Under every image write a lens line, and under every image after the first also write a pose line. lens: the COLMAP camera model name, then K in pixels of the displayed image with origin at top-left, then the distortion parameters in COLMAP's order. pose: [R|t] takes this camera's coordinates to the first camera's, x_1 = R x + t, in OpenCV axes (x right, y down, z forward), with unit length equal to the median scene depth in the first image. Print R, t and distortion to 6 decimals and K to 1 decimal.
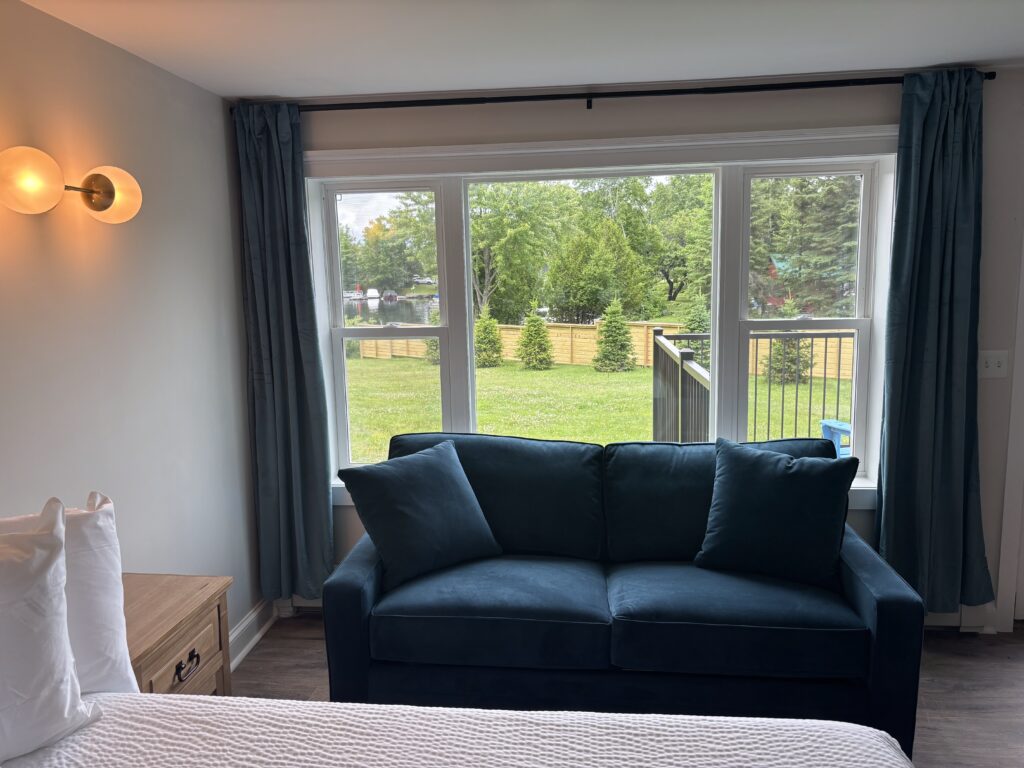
lens RADIAL K [[779.9, 0, 488.2], [0, 779.9, 377.7], [0, 0, 1]] dist [0.077741, -0.077764]
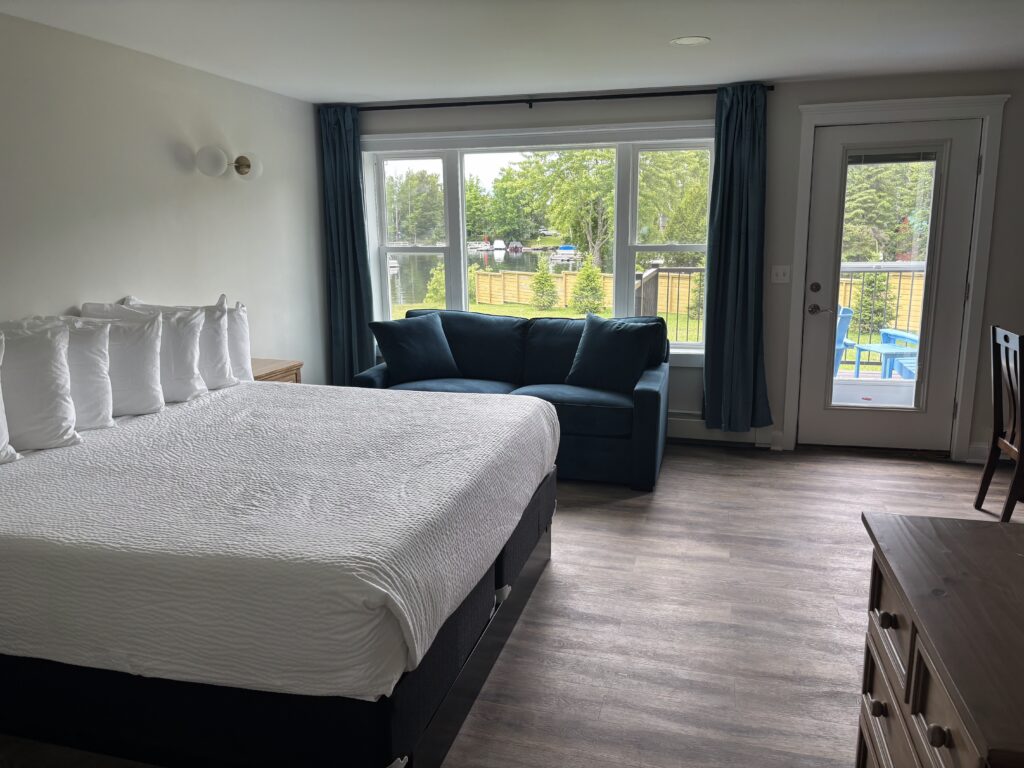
lens RADIAL K [[779.9, 0, 488.2], [0, 779.9, 377.7], [0, 0, 1]] dist [0.077741, -0.077764]
pose [[0.986431, 0.045936, -0.157620, 0.299417], [-0.036522, 0.997401, 0.062115, 0.102362], [0.160063, -0.055516, 0.985544, -0.583426]]
